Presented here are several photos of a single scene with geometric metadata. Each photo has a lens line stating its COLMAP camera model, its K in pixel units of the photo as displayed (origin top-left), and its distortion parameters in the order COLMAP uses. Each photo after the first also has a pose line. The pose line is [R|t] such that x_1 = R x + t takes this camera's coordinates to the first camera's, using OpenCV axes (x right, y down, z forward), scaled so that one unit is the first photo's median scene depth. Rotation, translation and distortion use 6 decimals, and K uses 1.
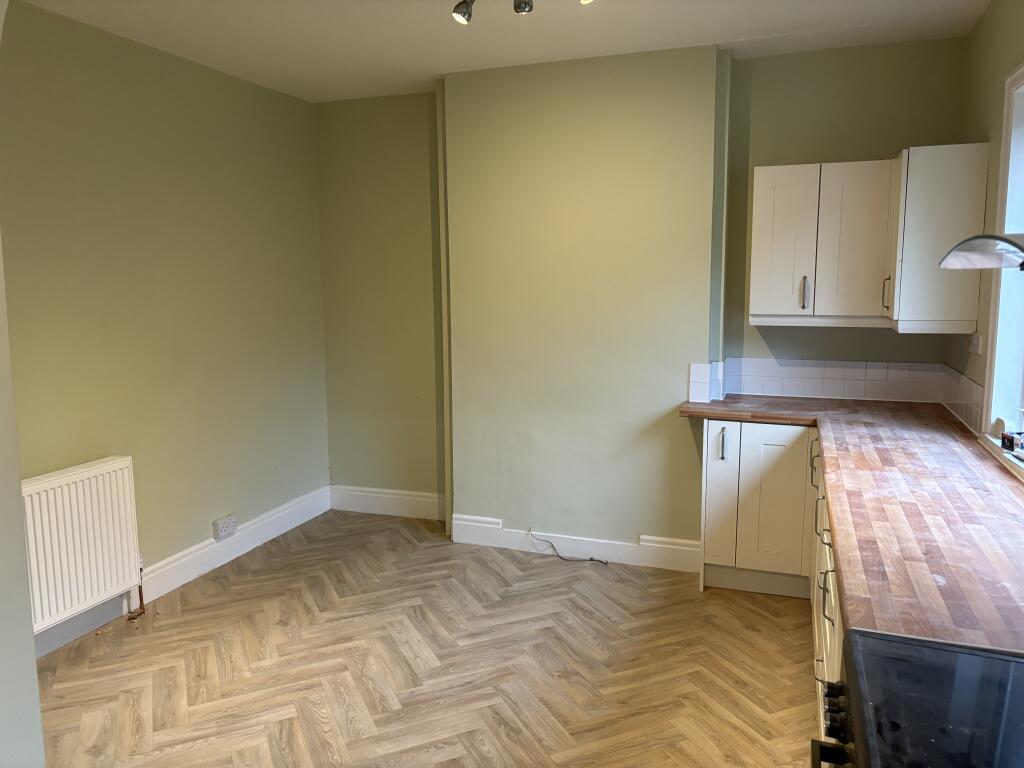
lens RADIAL K [[776.4, 0, 506.7], [0, 776.4, 383.1], [0, 0, 1]] dist [0.051237, -0.013337]
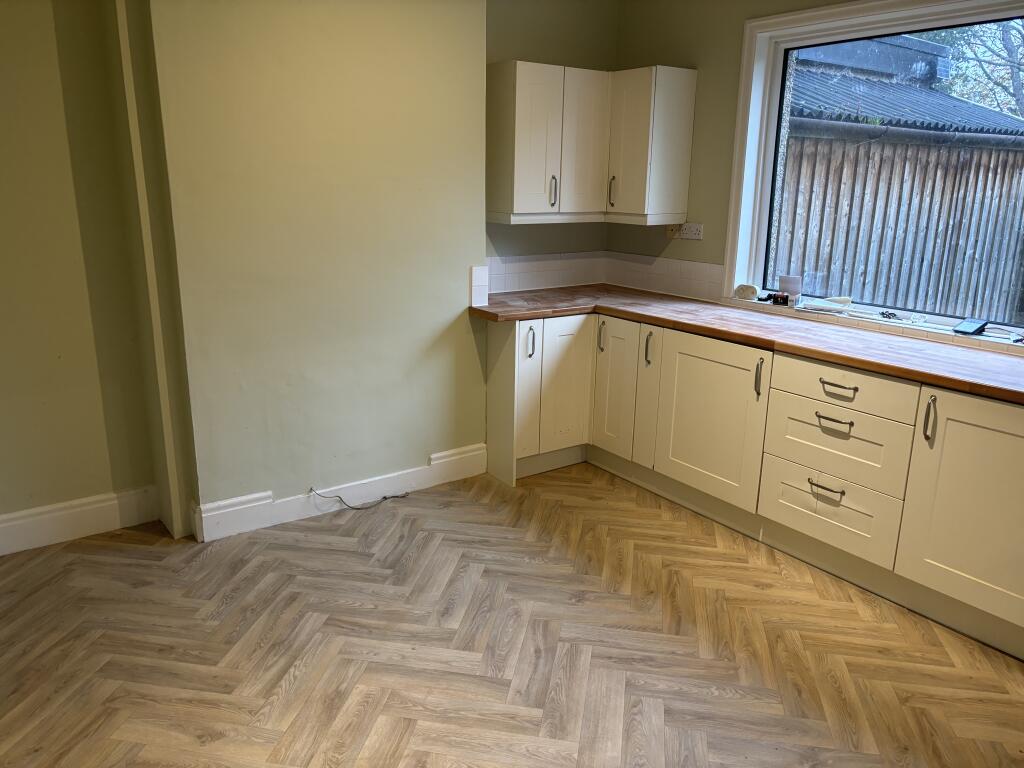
lens RADIAL K [[776.4, 0, 510.7], [0, 776.4, 379.6], [0, 0, 1]] dist [0.051237, -0.013337]
pose [[0.572965, -0.200588, 0.794654, -0.567666], [0.097621, 0.979388, 0.176831, -0.058112], [-0.813745, -0.023743, 0.580737, 0.426514]]
